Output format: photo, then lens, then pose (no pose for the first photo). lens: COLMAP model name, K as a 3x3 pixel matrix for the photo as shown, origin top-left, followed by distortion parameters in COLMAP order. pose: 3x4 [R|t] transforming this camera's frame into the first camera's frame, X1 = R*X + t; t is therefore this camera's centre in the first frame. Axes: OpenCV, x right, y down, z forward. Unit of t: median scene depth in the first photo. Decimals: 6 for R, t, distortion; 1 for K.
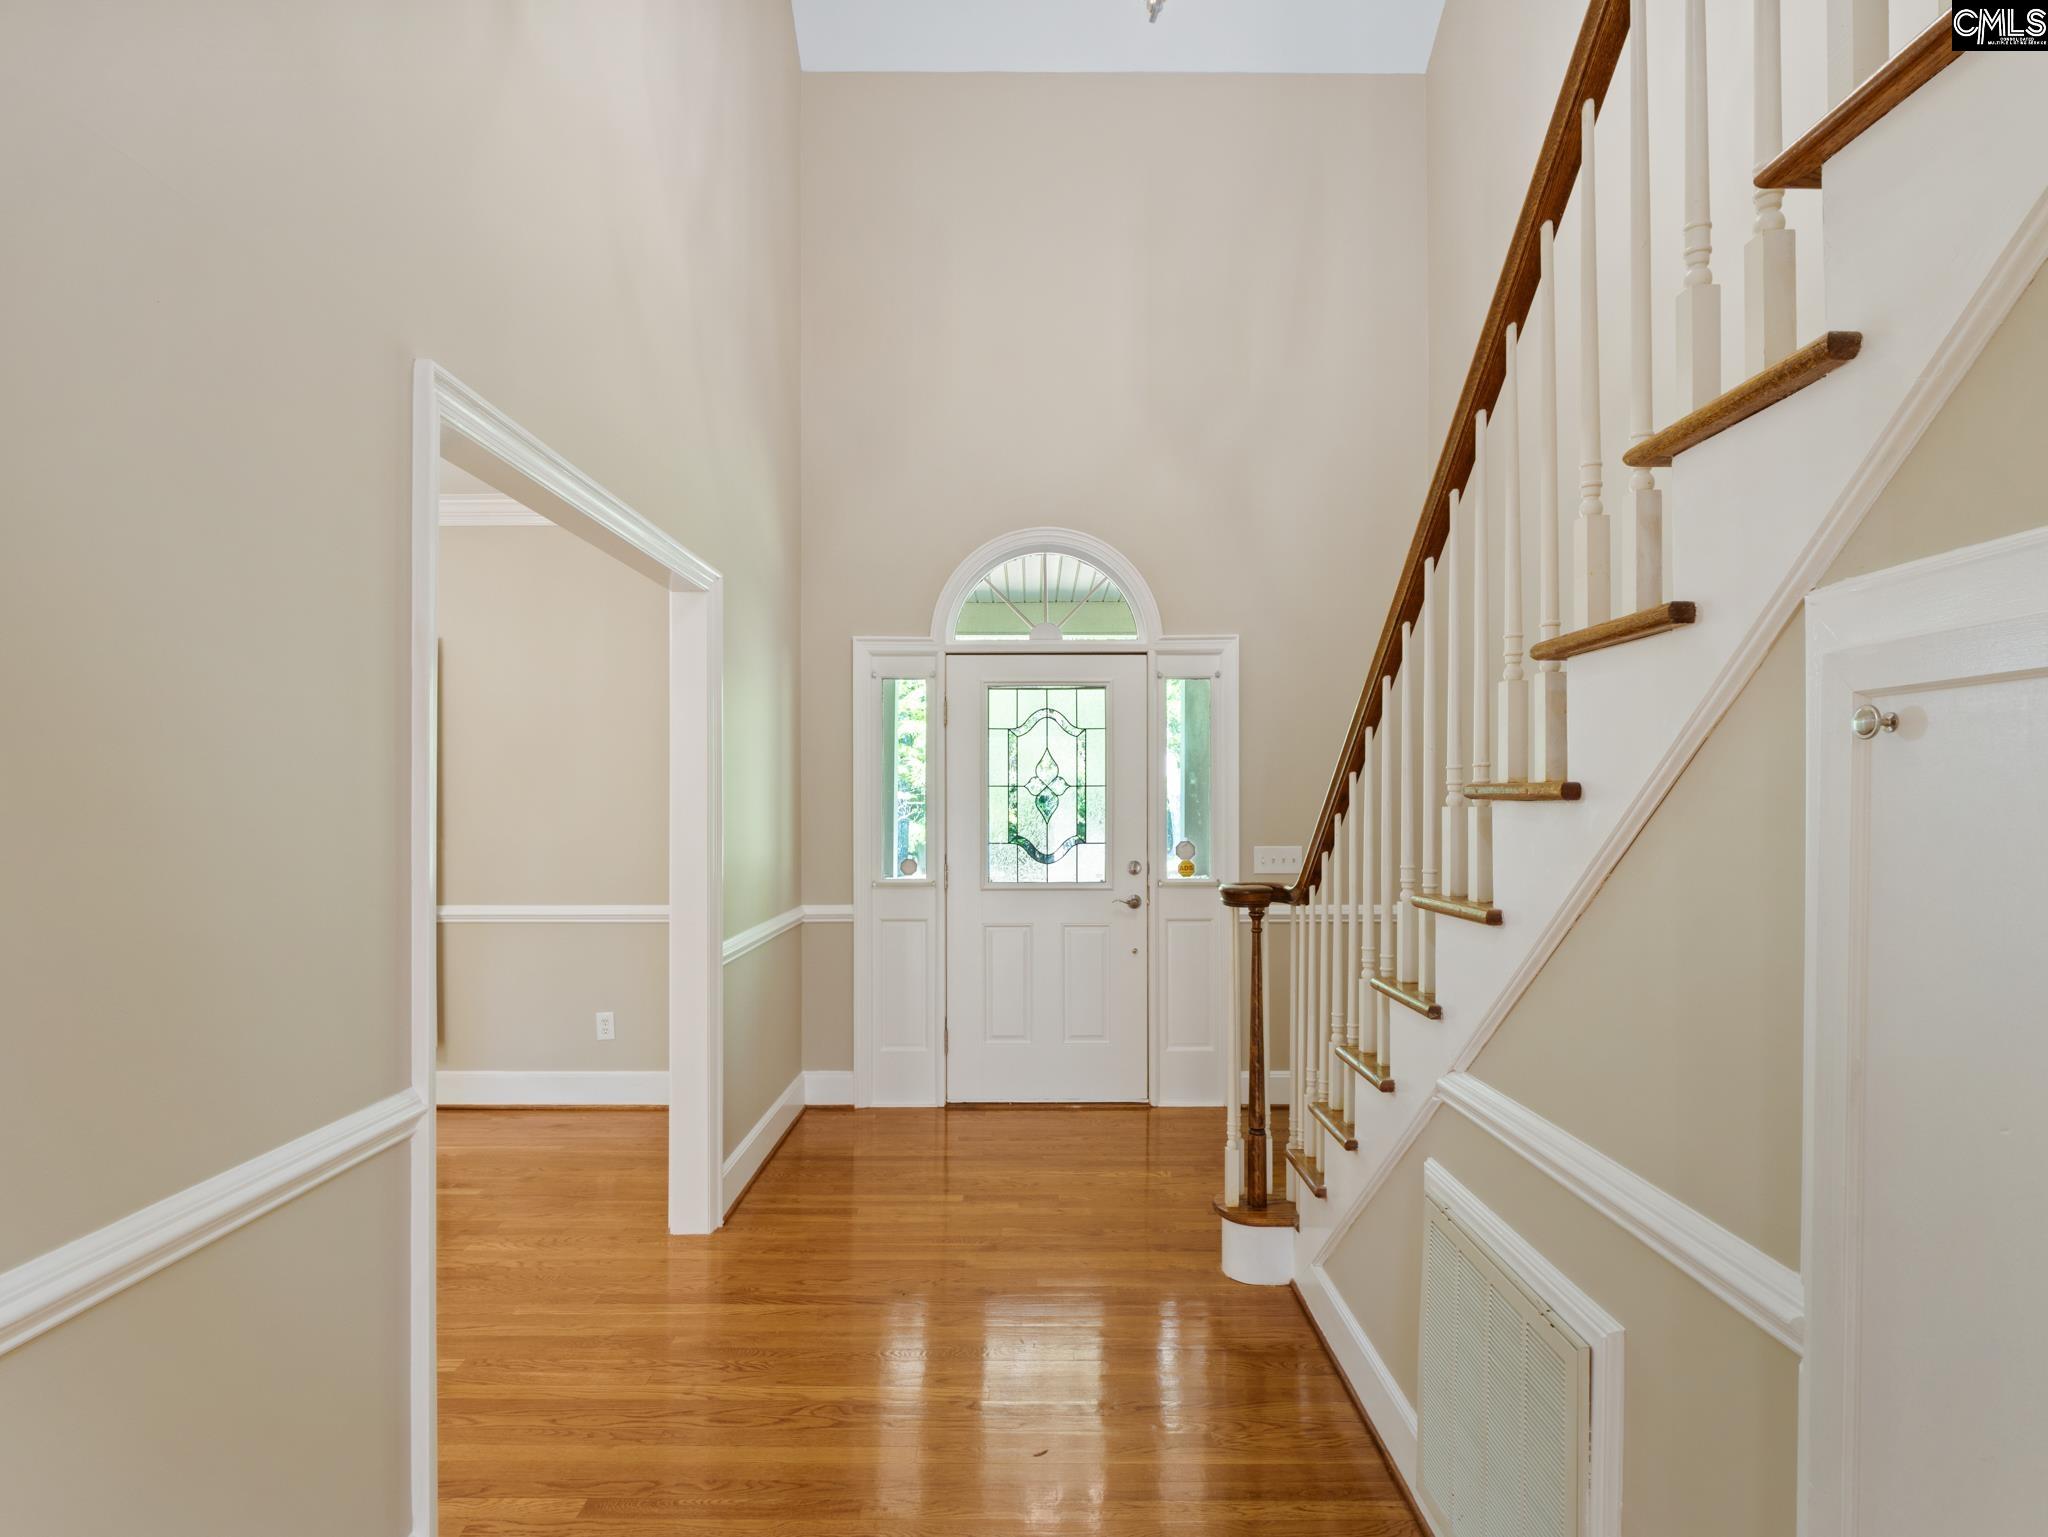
lens RADIAL K [[1052.5, 0, 1025.7], [0, 1052.5, 787.1], [0, 0, 1]] dist [-0.007268, -0.001292]
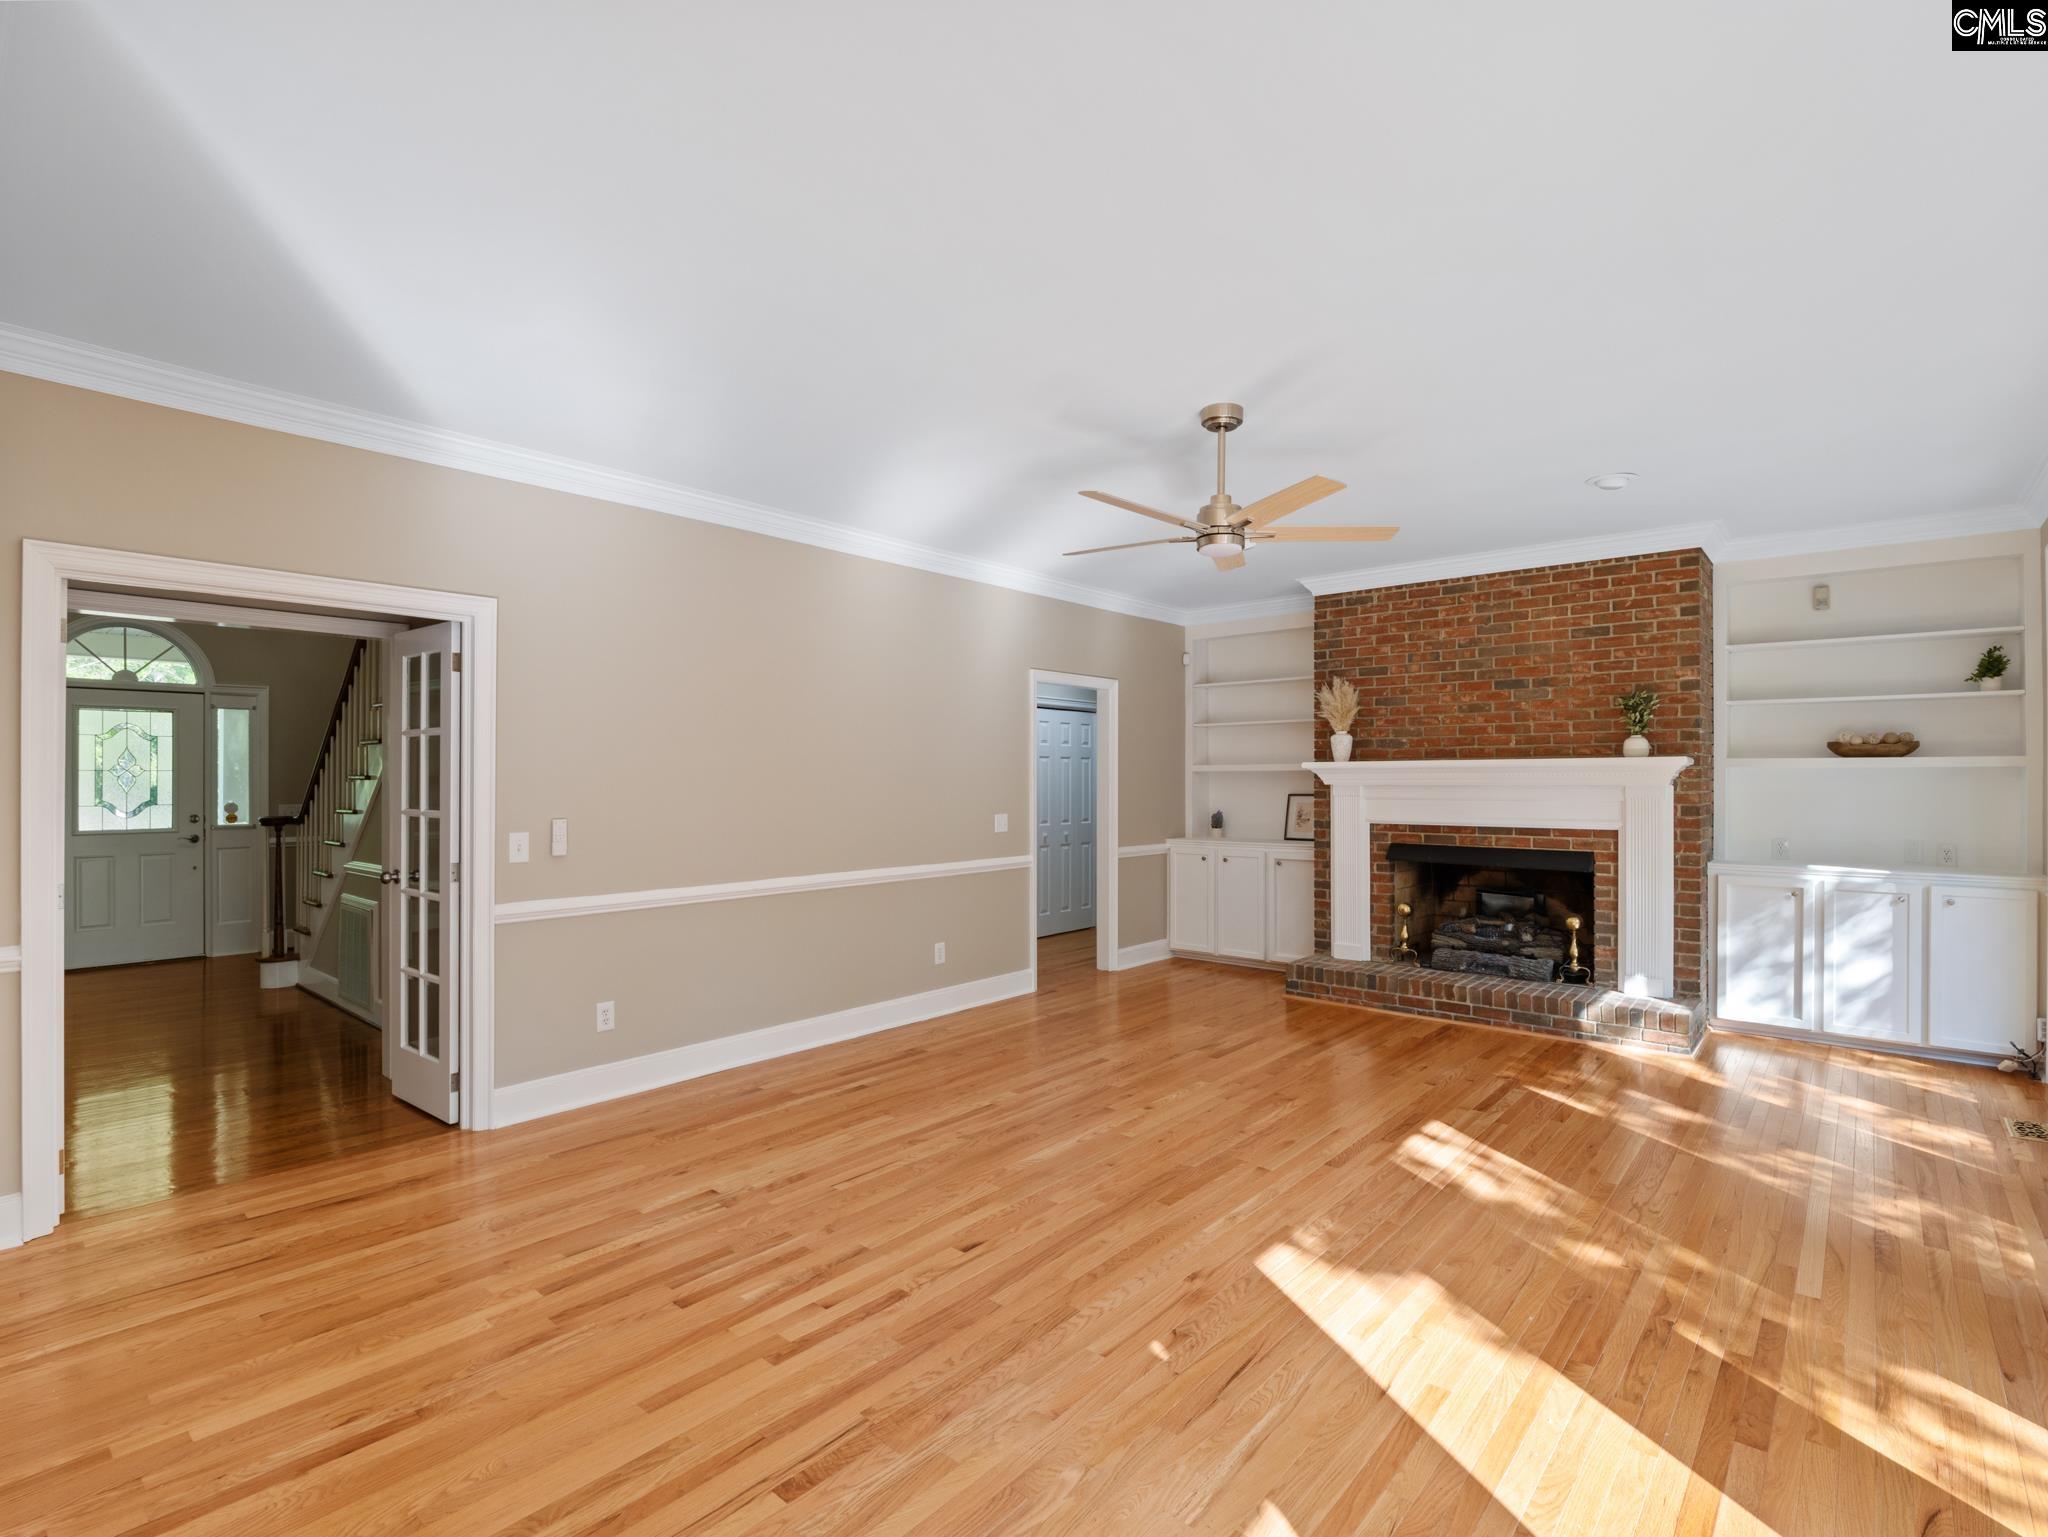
lens RADIAL K [[995.0, 0, 1016.9], [0, 995.0, 771.4], [0, 0, 1]] dist [-0.011469, -0.002517]
pose [[0.658529, -0.002509, 0.752552, -0.221021], [-0.008128, 0.999912, 0.010446, -0.027449], [-0.752512, -0.012996, 0.658450, -1.055752]]
